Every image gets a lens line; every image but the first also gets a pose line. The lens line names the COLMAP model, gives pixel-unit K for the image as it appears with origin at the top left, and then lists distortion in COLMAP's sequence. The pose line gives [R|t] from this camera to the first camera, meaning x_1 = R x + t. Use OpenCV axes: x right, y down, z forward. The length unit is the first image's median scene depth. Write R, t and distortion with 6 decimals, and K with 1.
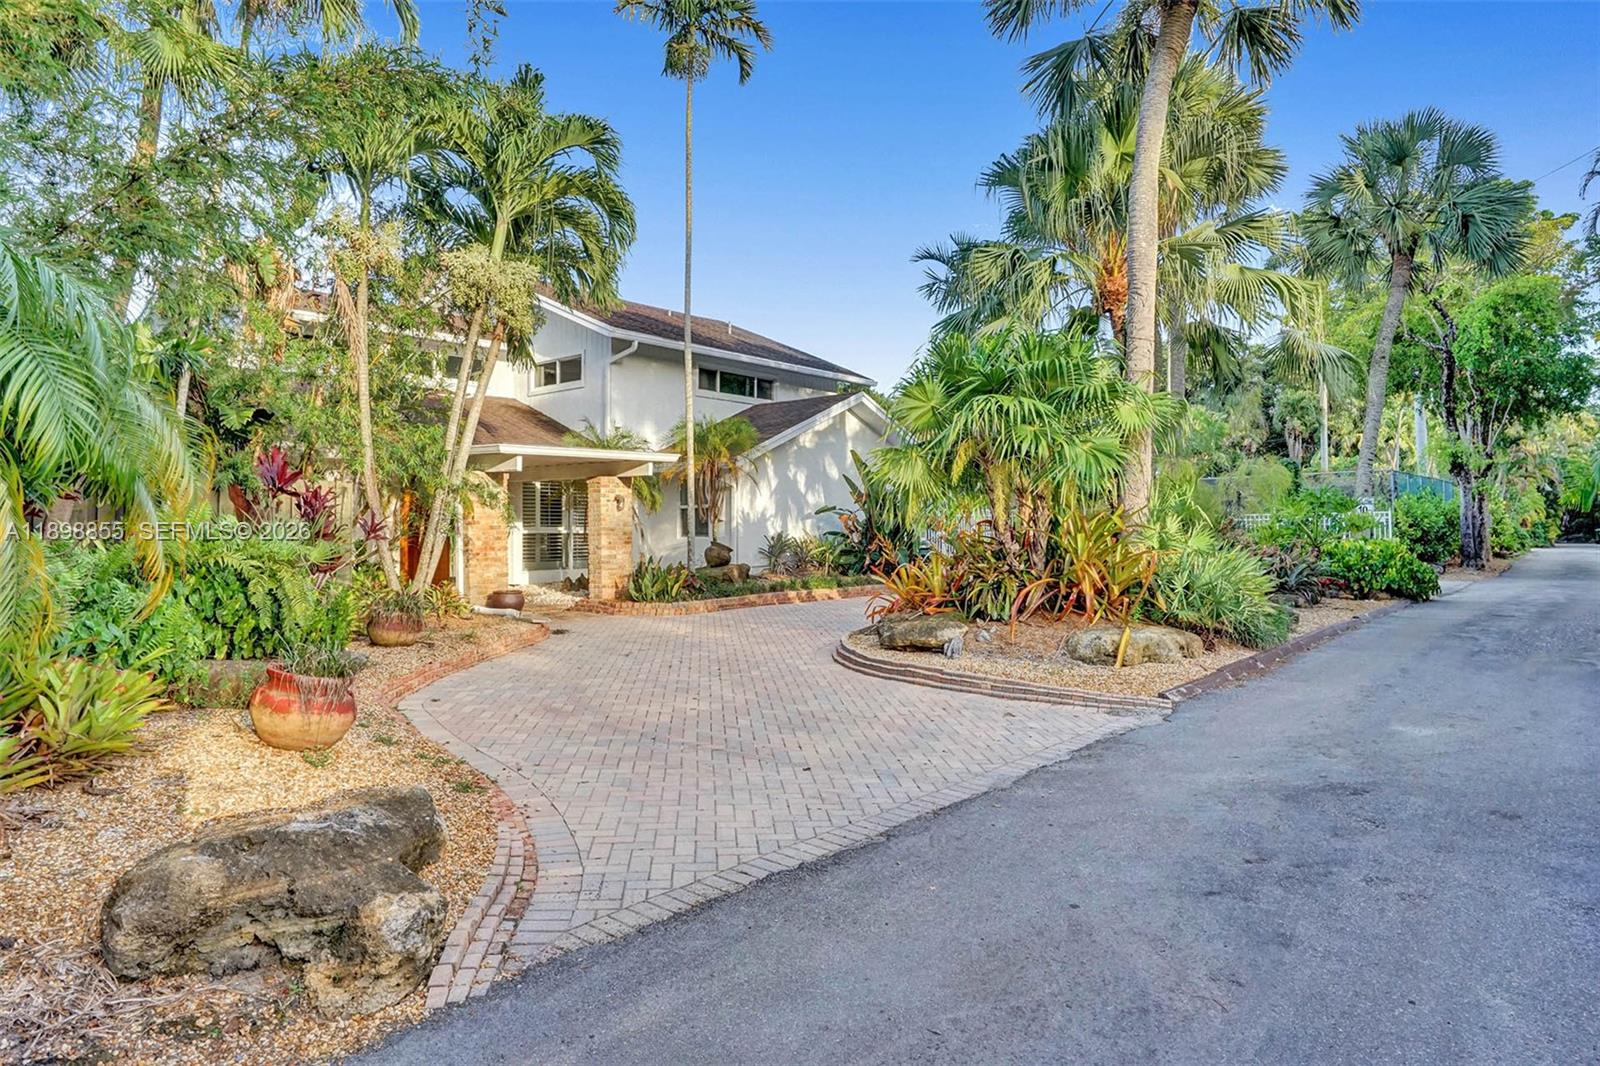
lens RADIAL K [[934.9, 0, 794.4], [0, 934.9, 532.9], [0, 0, 1]] dist [-0.005839, 0.001107]
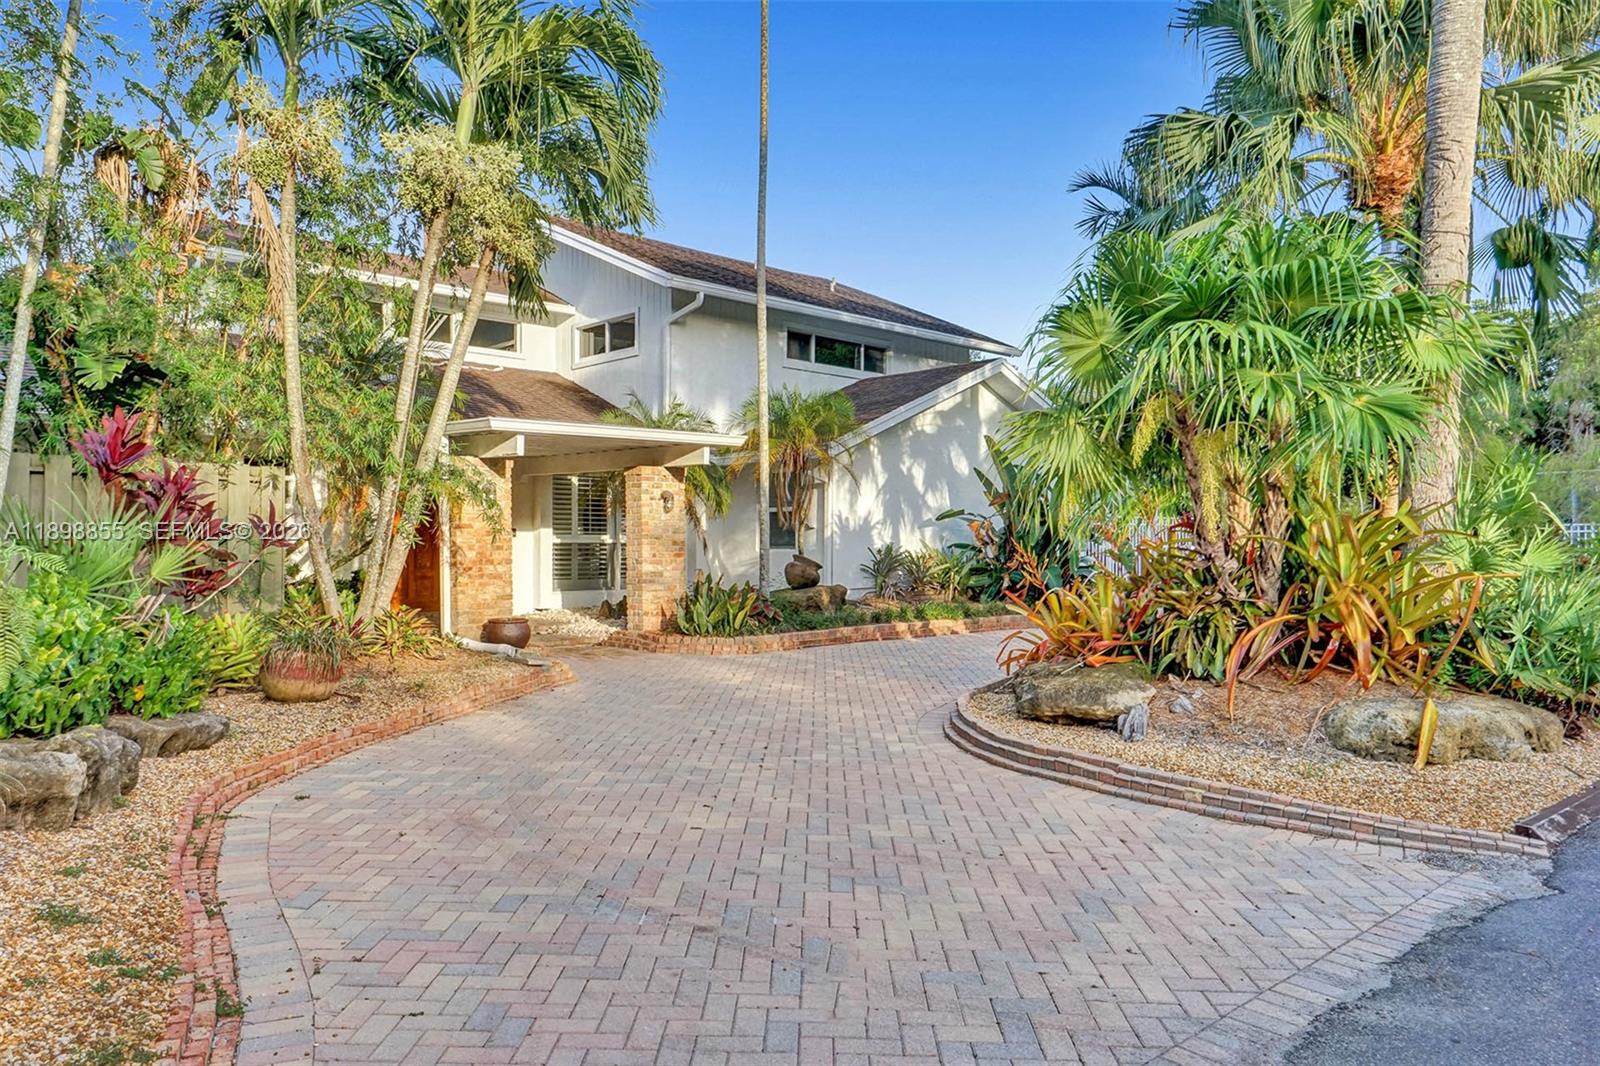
lens RADIAL K [[1128.1, 0, 804.8], [0, 1128.1, 548.6], [0, 0, 1]] dist [0.030116, 0.013995]
pose [[0.994768, 0.006921, -0.101924, 0.022957], [-0.006773, 0.999975, 0.001794, 0.004508], [0.101934, -0.001094, 0.994791, 0.189543]]
